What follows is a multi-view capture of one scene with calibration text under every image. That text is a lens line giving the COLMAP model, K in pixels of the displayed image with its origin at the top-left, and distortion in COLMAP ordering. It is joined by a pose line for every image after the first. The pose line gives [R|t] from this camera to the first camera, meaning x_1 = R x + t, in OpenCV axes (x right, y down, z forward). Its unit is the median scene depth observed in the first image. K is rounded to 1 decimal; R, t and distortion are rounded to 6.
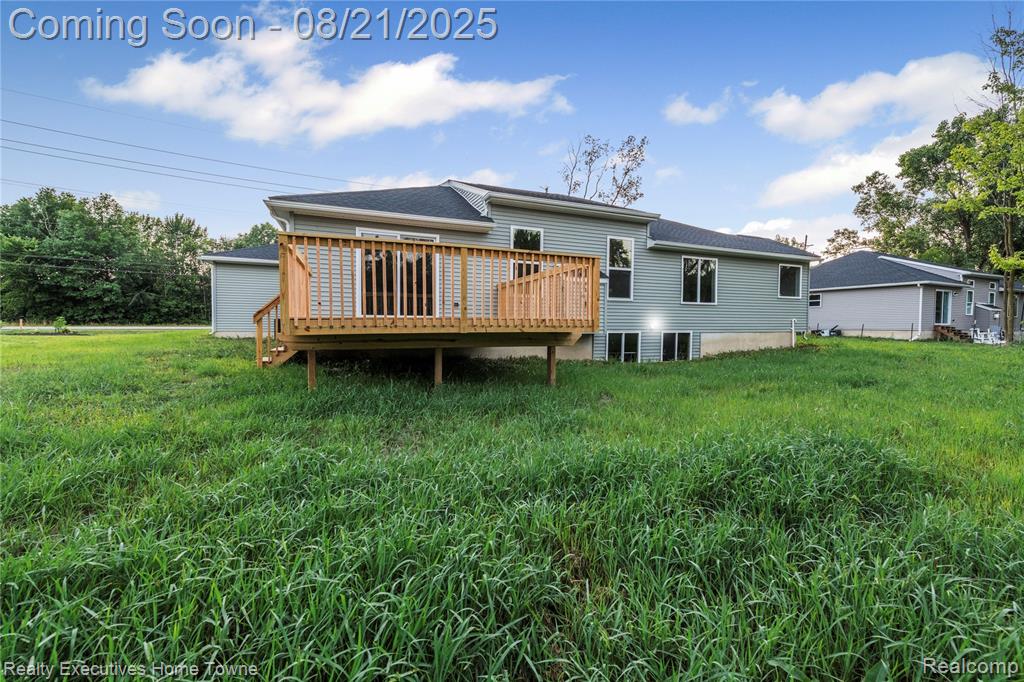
lens RADIAL K [[419.3, 0, 518.1], [0, 419.3, 336.1], [0, 0, 1]] dist [0.009707, -0.000169]
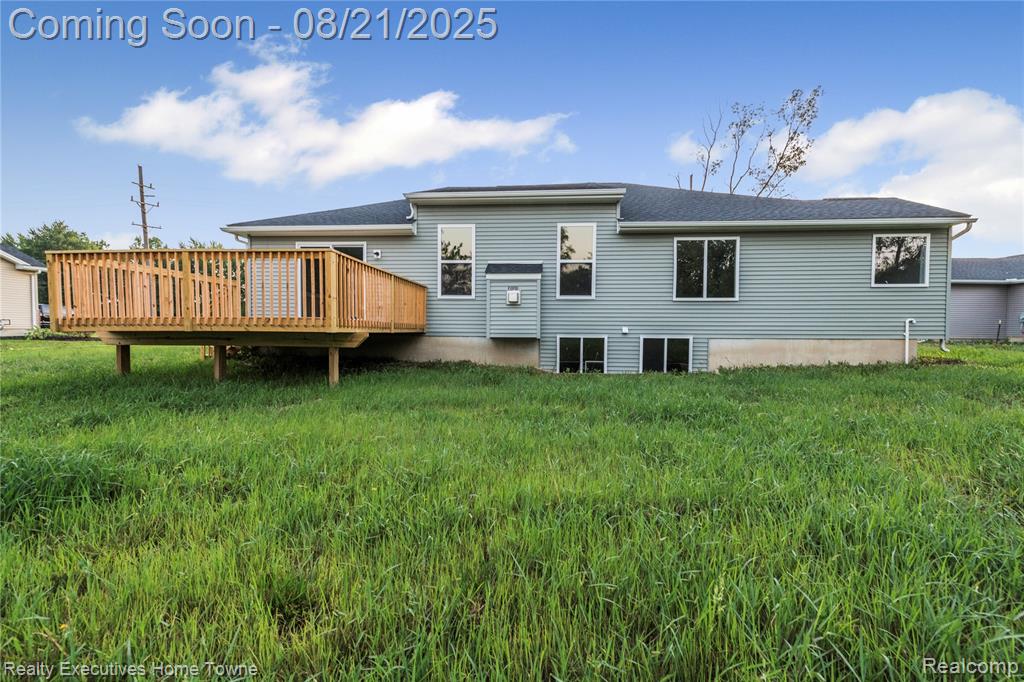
lens RADIAL K [[409.8, 0, 519.0], [0, 409.8, 340.3], [0, 0, 1]] dist [0.010461, -0.000552]
pose [[0.888911, 0.017335, -0.457753, 0.504005], [-0.016352, 0.999848, 0.006109, -0.004362], [0.457789, 0.002055, 0.889059, 0.211314]]
